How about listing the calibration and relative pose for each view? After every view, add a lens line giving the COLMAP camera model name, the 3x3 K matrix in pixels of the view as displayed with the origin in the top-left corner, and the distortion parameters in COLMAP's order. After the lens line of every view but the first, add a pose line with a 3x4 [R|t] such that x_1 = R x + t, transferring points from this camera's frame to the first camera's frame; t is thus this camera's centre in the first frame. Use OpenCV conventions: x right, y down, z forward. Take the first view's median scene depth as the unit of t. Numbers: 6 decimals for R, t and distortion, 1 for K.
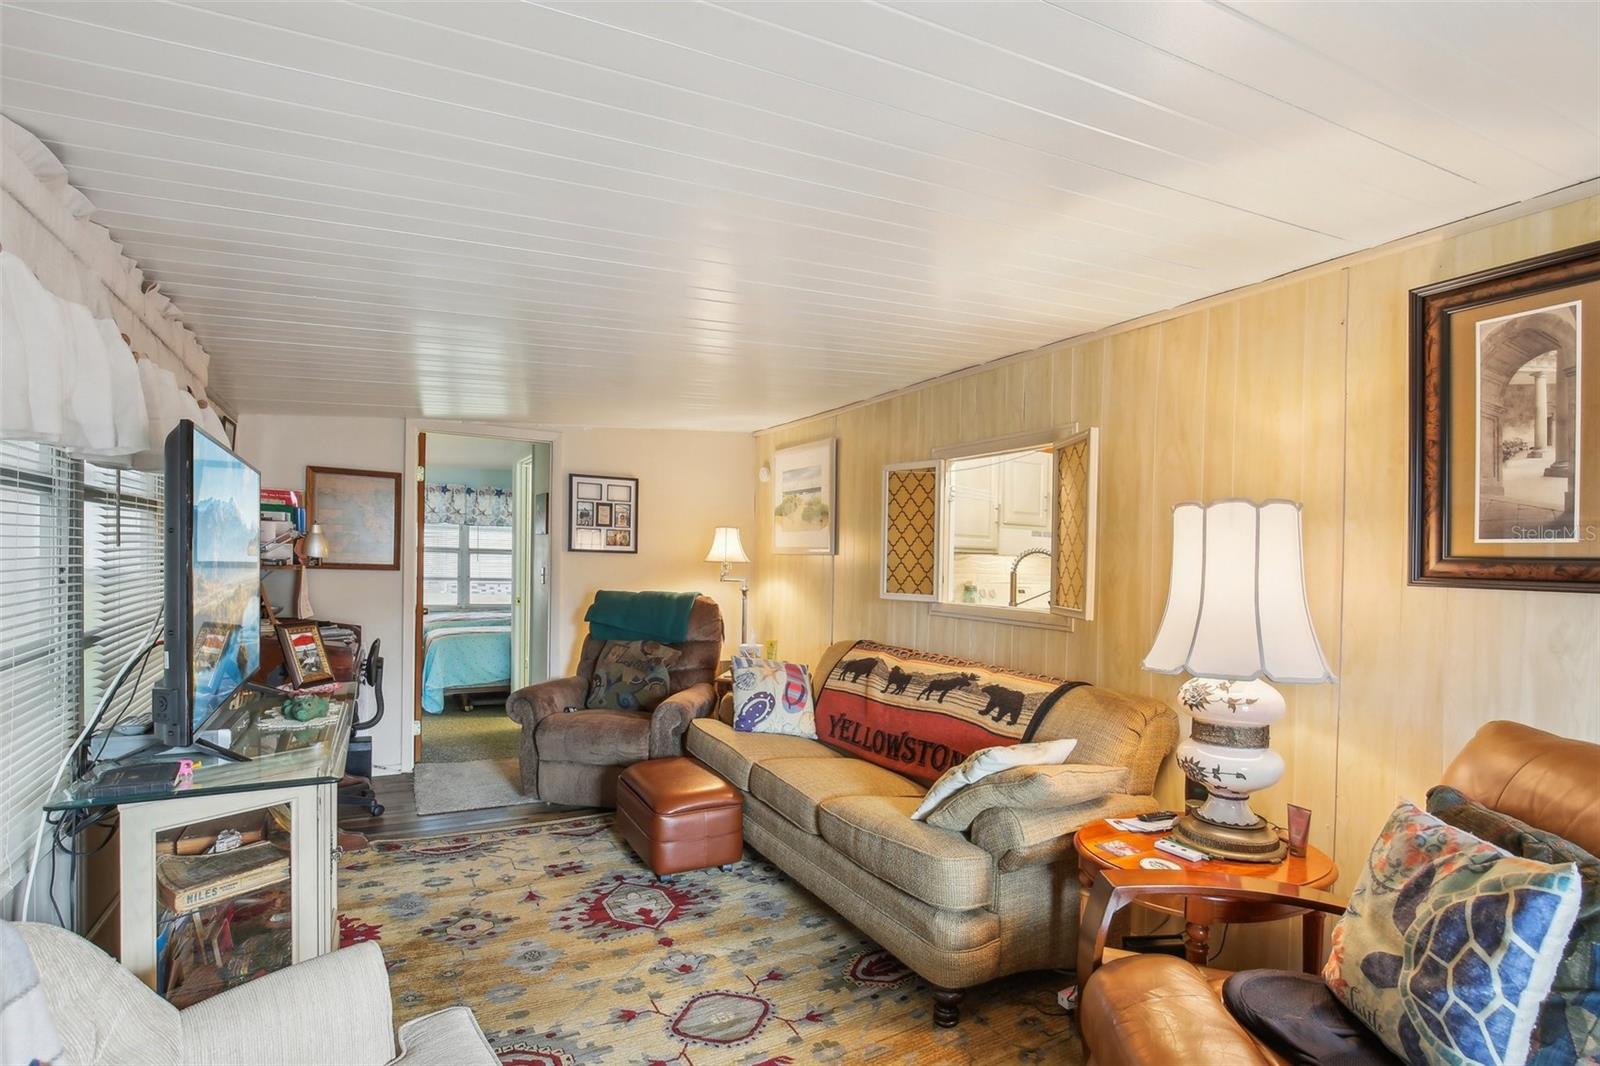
lens RADIAL K [[782.6, 0, 786.9], [0, 782.6, 554.9], [0, 0, 1]] dist [-0.004874, 0.000502]
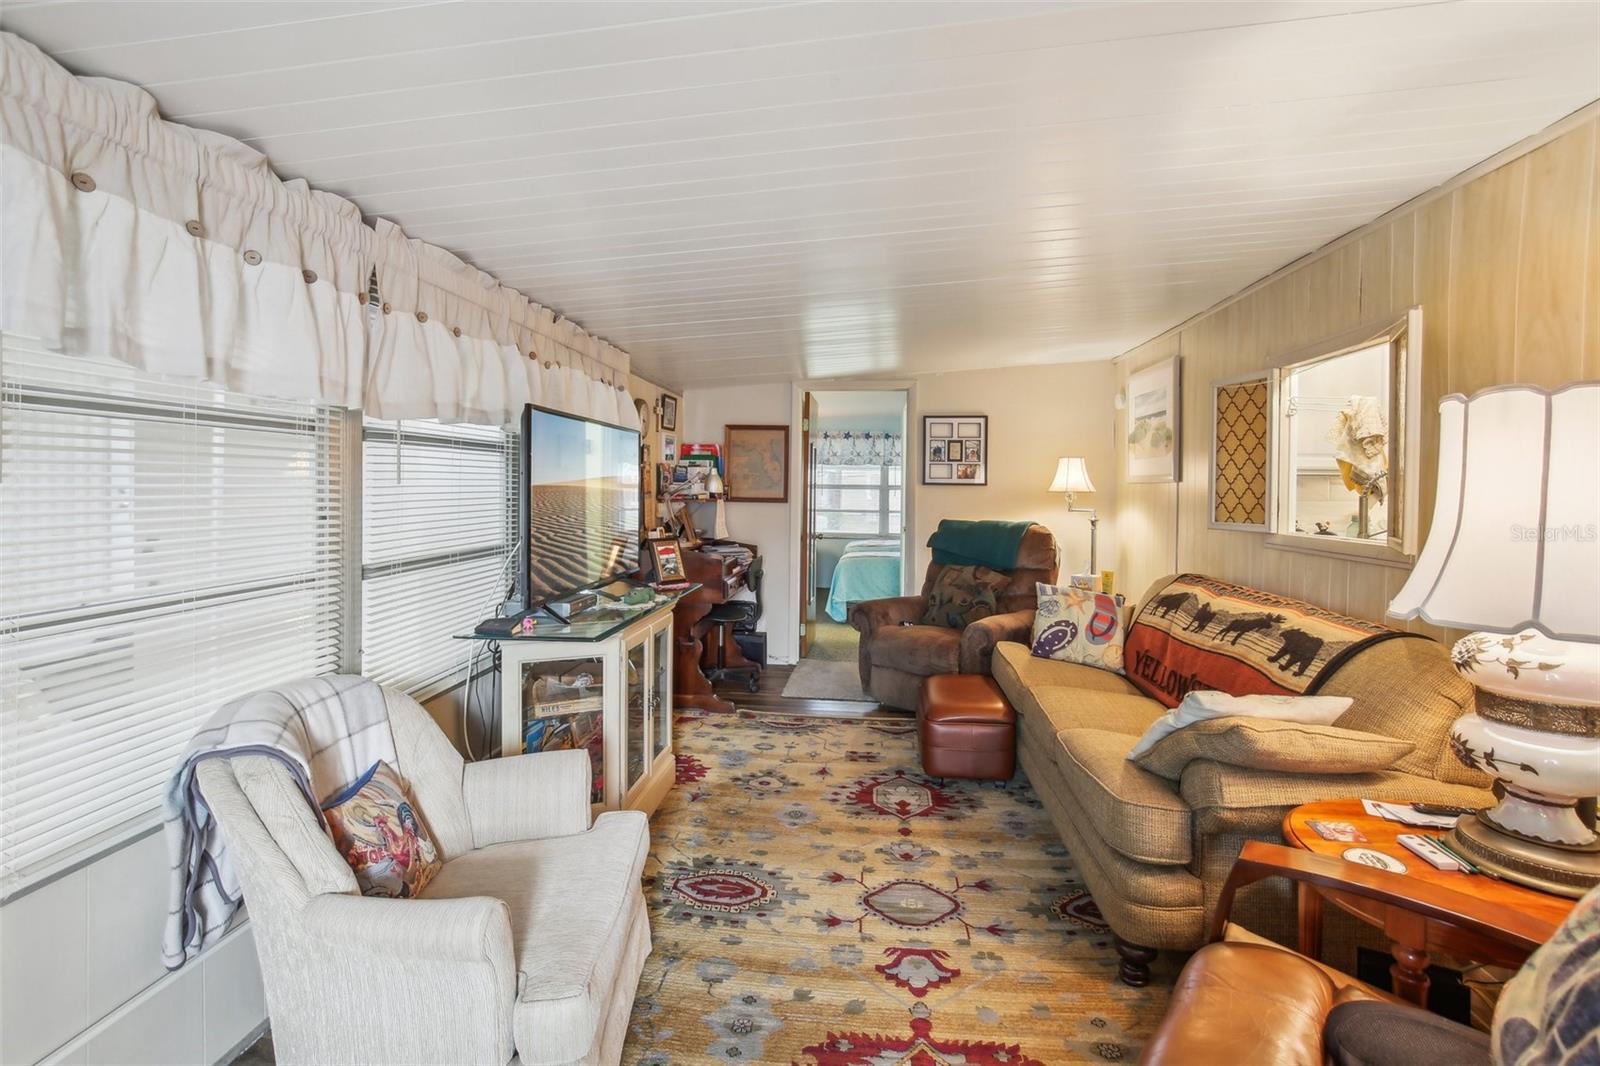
lens RADIAL K [[738.1, 0, 798.0], [0, 738.1, 480.5], [0, 0, 1]] dist [0.000183, 0.000453]
pose [[0.828824, -0.025466, -0.558930, 0.267154], [0.016973, 0.999648, -0.020377, 0.012662], [0.559252, 0.007402, 0.828964, 0.034836]]
